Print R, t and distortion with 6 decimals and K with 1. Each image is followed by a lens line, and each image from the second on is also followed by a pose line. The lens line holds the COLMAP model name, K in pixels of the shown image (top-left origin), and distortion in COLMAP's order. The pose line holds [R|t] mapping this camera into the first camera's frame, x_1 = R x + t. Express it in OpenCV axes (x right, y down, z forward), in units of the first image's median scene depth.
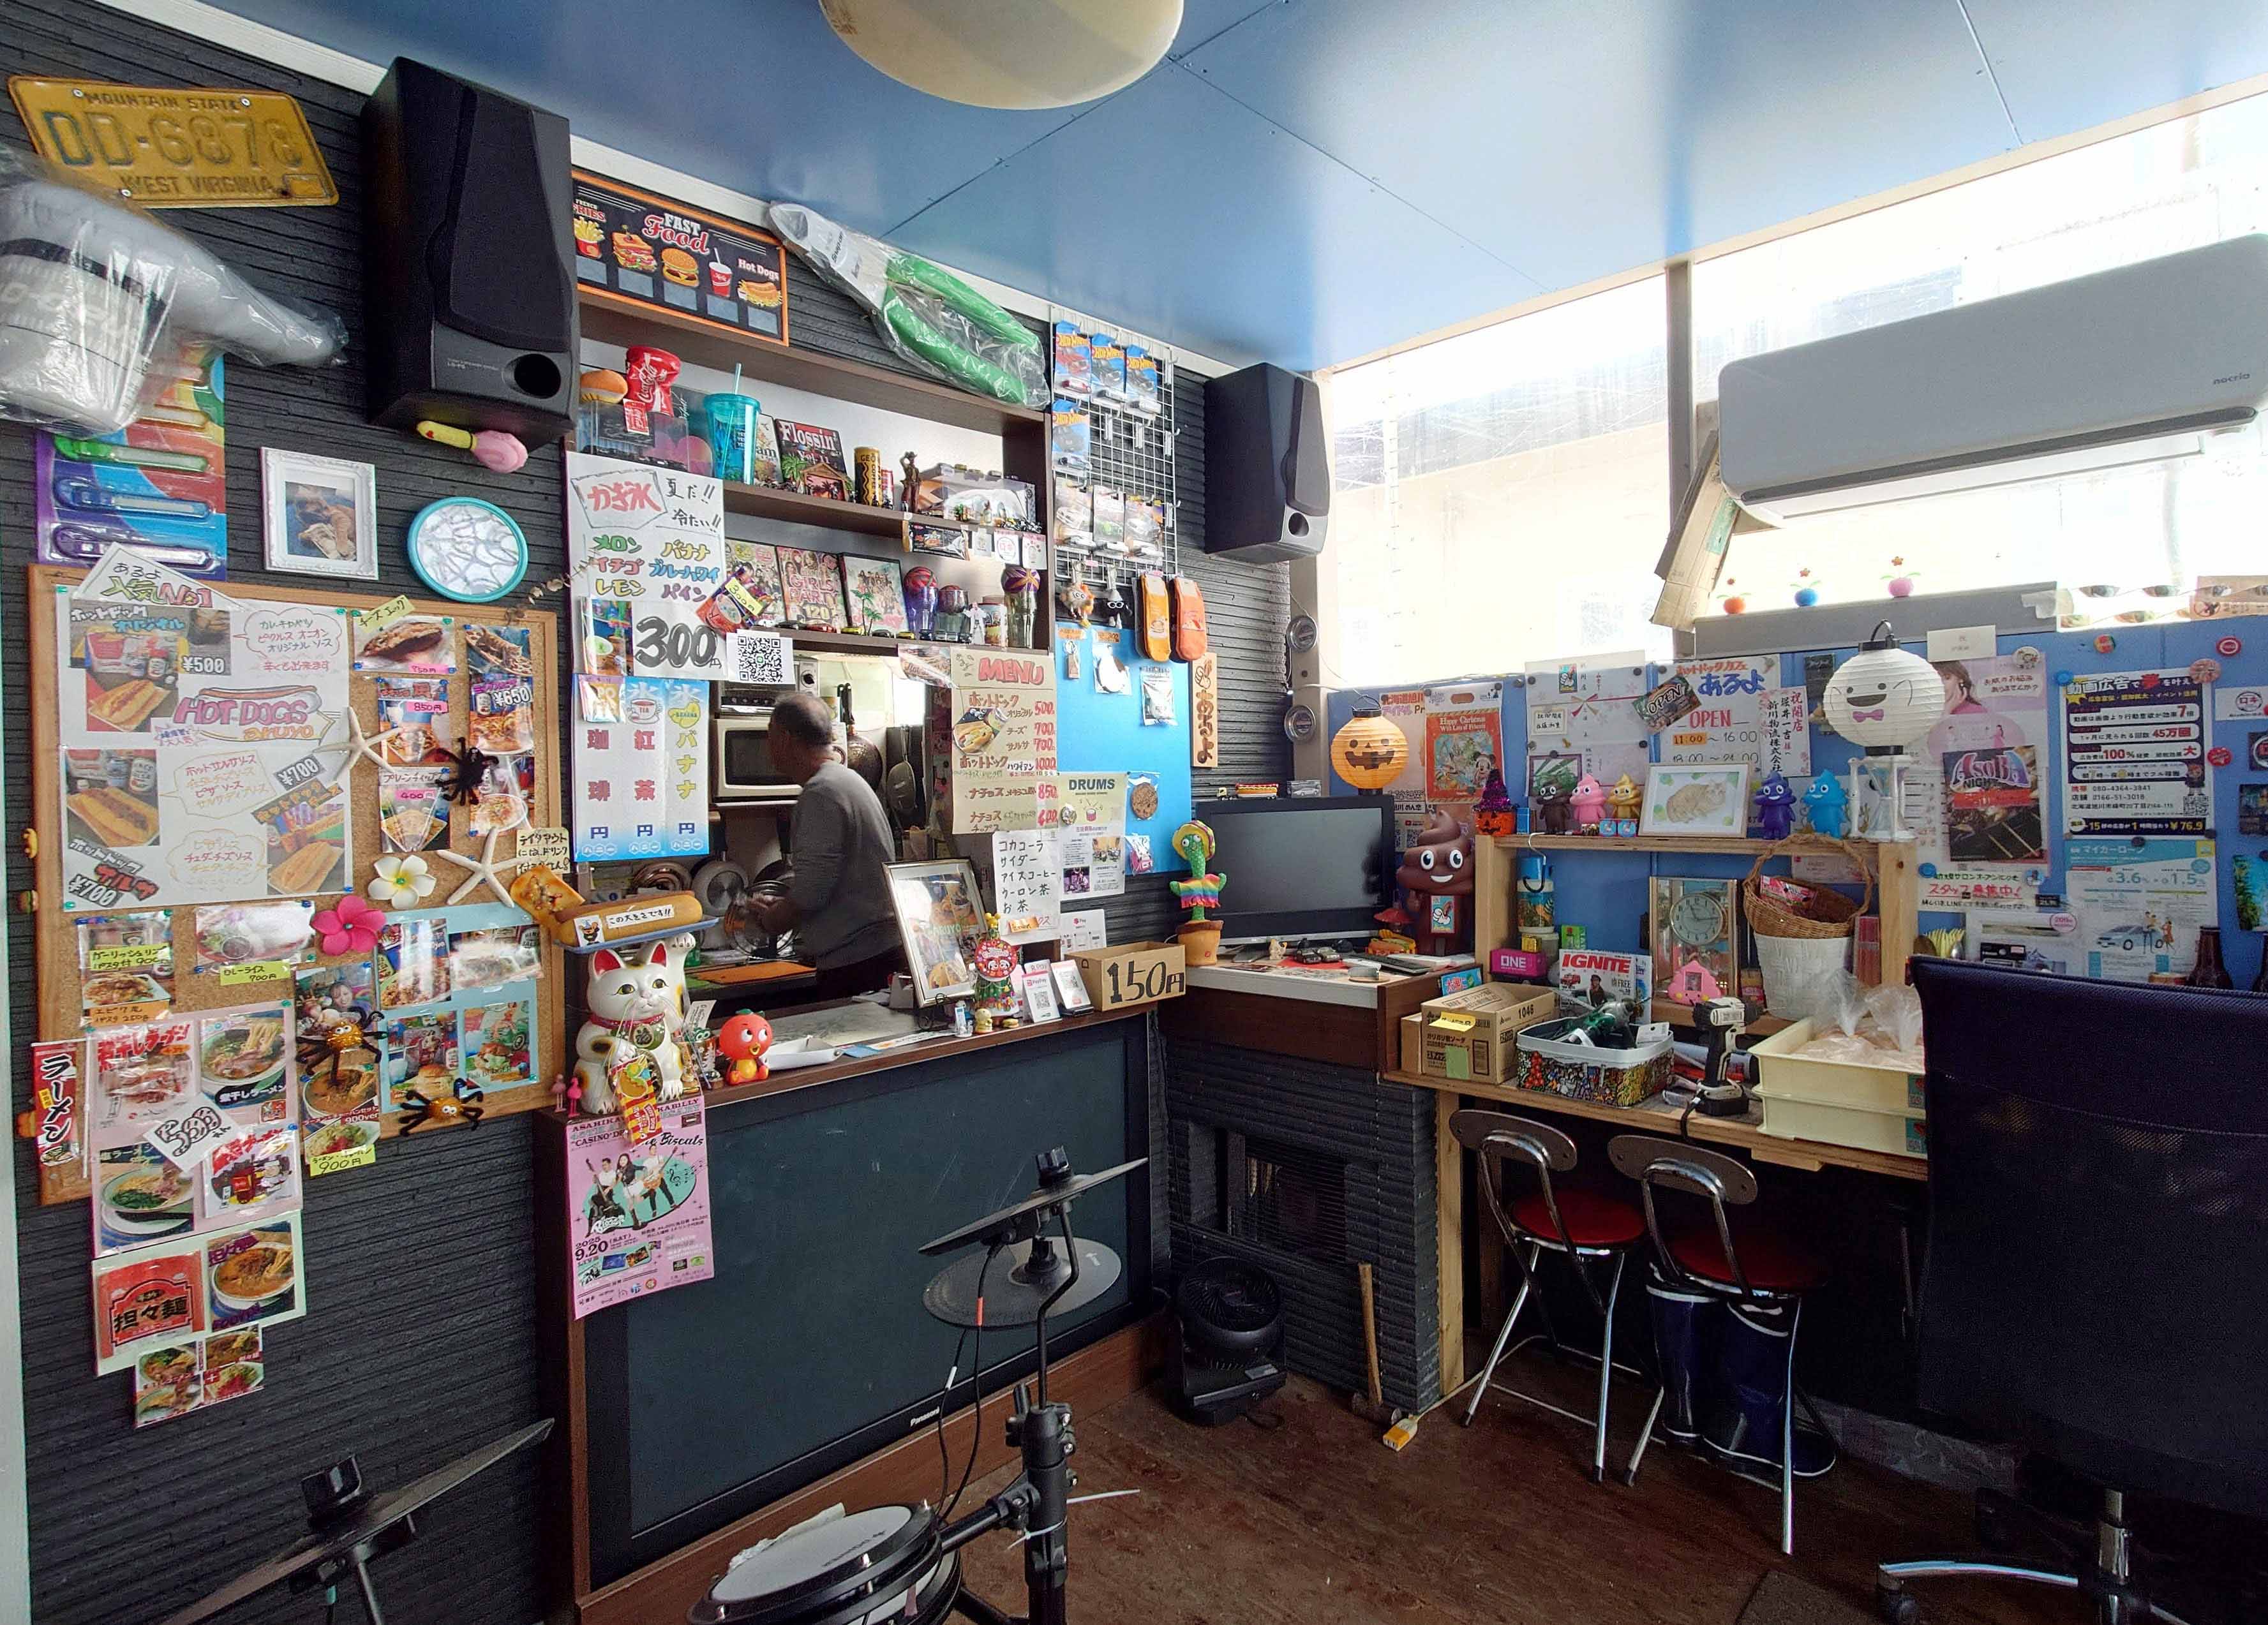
lens RADIAL K [[1152.0, 0, 1209.1], [0, 1152.0, 800.7], [0, 0, 1]] dist [-0.001018, 0.000450]
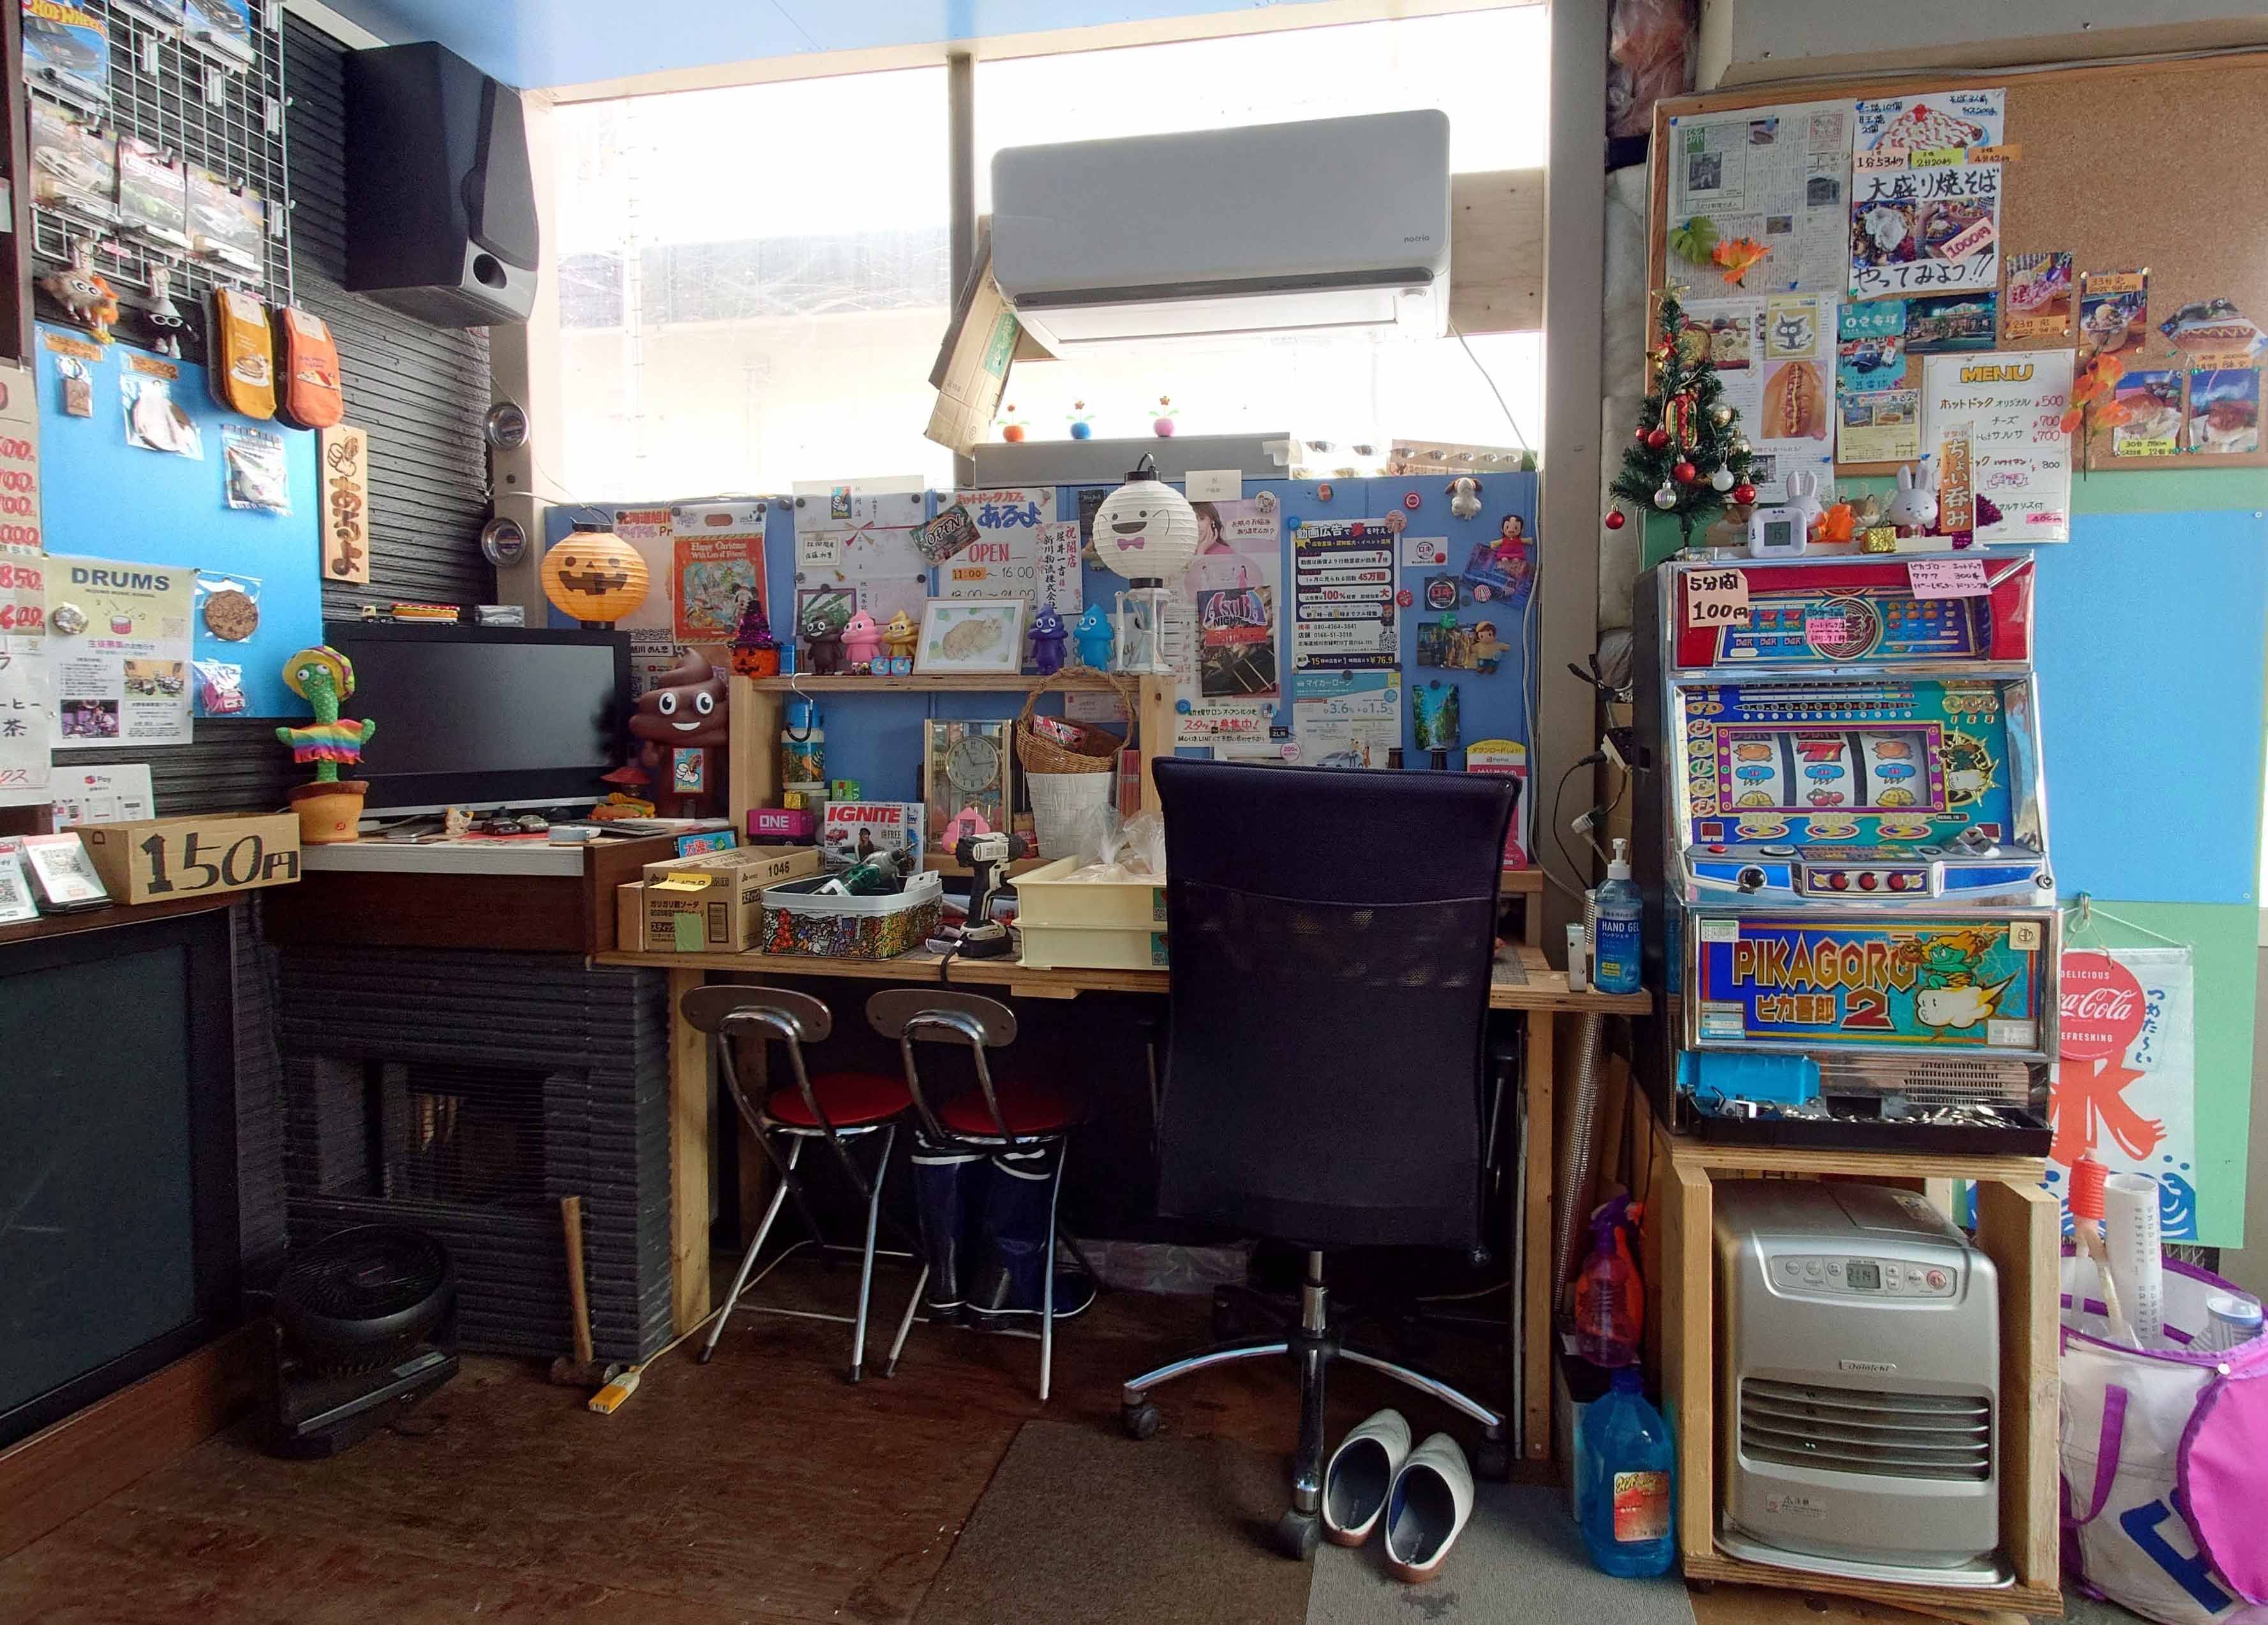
lens RADIAL K [[1152.0, 0, 1209.1], [0, 1152.0, 800.7], [0, 0, 1]] dist [-0.001018, 0.000450]
pose [[0.856343, -0.013911, 0.516220, 0.103790], [-0.008771, 0.999101, 0.041473, 0.090492], [-0.516333, -0.040042, 0.855451, 0.101530]]
